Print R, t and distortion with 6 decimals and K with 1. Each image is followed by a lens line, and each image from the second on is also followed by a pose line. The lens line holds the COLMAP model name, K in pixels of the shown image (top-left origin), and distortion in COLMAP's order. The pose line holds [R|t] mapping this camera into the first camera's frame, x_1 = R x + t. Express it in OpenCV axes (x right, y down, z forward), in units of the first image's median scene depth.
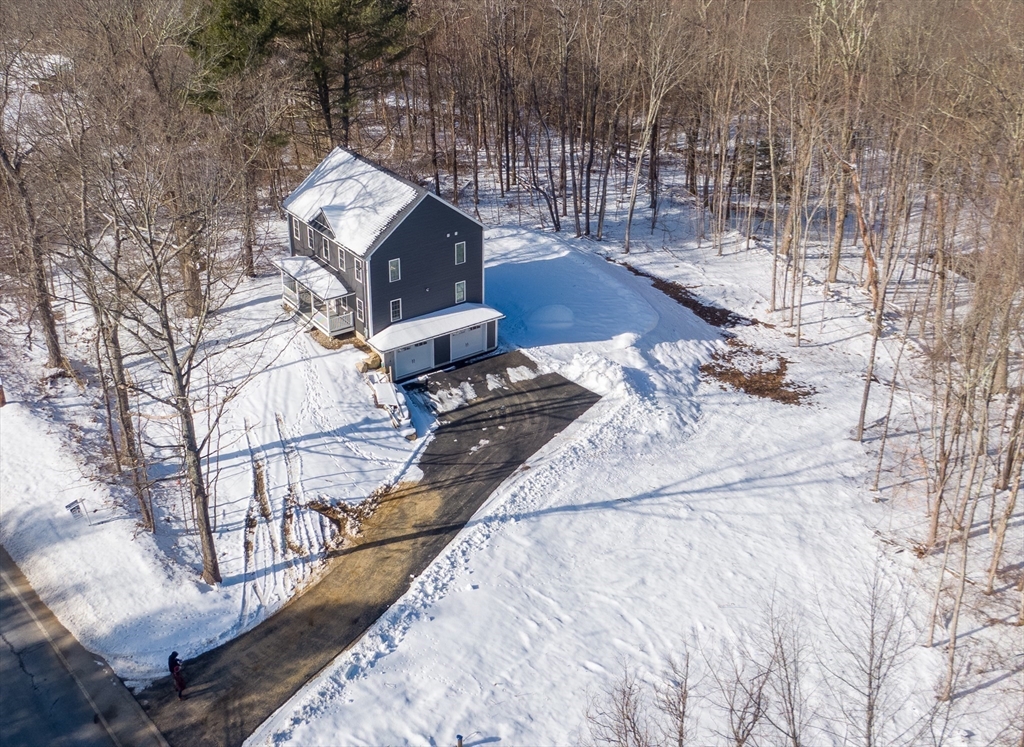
lens RADIAL K [[1044.2, 0, 512.0], [0, 1044.2, 373.5], [0, 0, 1]] dist [-0.001197, 0.000149]
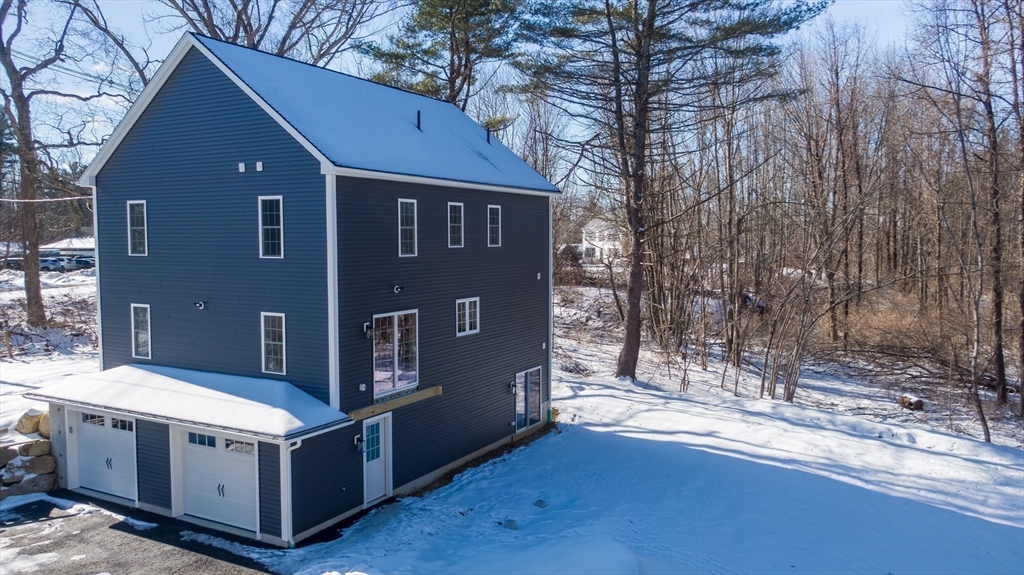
lens RADIAL K [[768.7, 0, 512.0], [0, 768.7, 287.5], [0, 0, 1]] dist [0.004458, -0.005854]
pose [[0.426134, 0.045142, -0.903533, 0.238863], [-0.430263, 0.888675, -0.158526, -0.093807], [0.795791, 0.456310, 0.398117, 1.009366]]
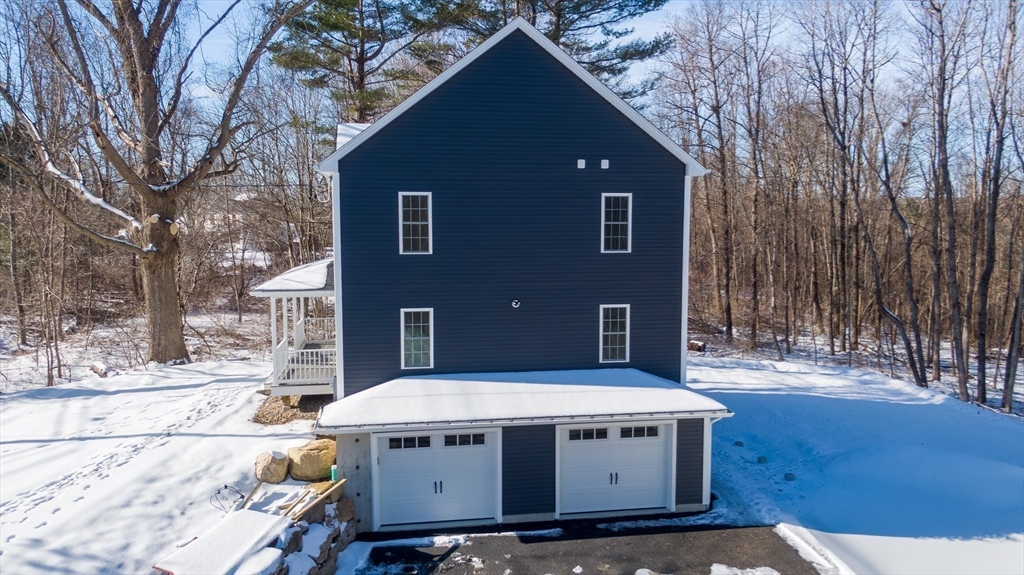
lens RADIAL K [[755.9, 0, 512.0], [0, 755.9, 287.5], [0, 0, 1]] dist [0.024676, -0.000838]
pose [[0.892949, 0.022858, -0.449577, 0.042973], [-0.204427, 0.910380, -0.359746, 0.014157], [0.401063, 0.413141, 0.817596, 0.799727]]
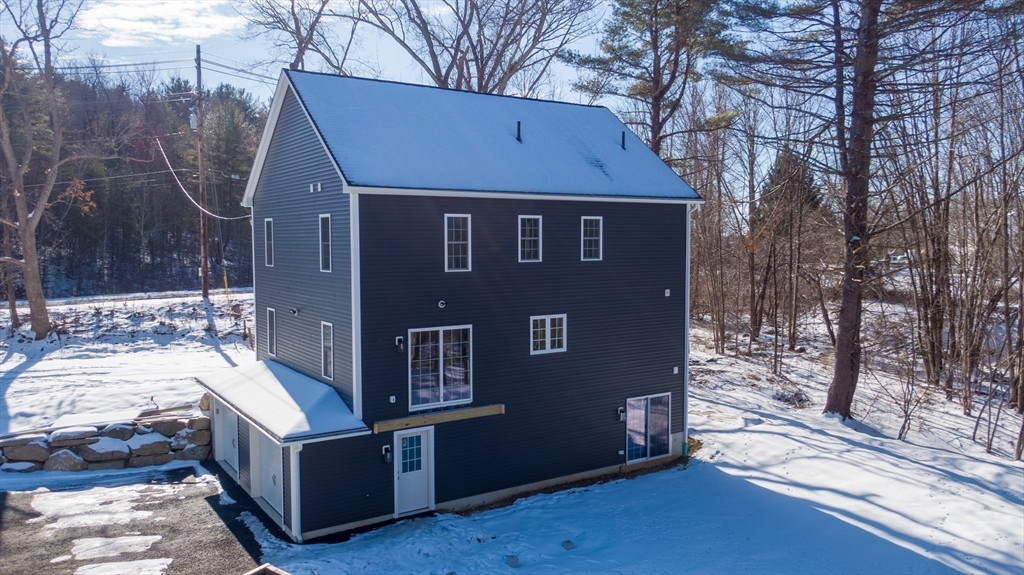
lens RADIAL K [[768.7, 0, 512.0], [0, 768.7, 287.5], [0, 0, 1]] dist [0.004458, -0.005854]
pose [[-0.042755, 0.047653, -0.997949, 0.246232], [-0.480496, 0.874777, 0.062357, -0.158407], [0.875954, 0.482177, -0.014504, 1.117653]]
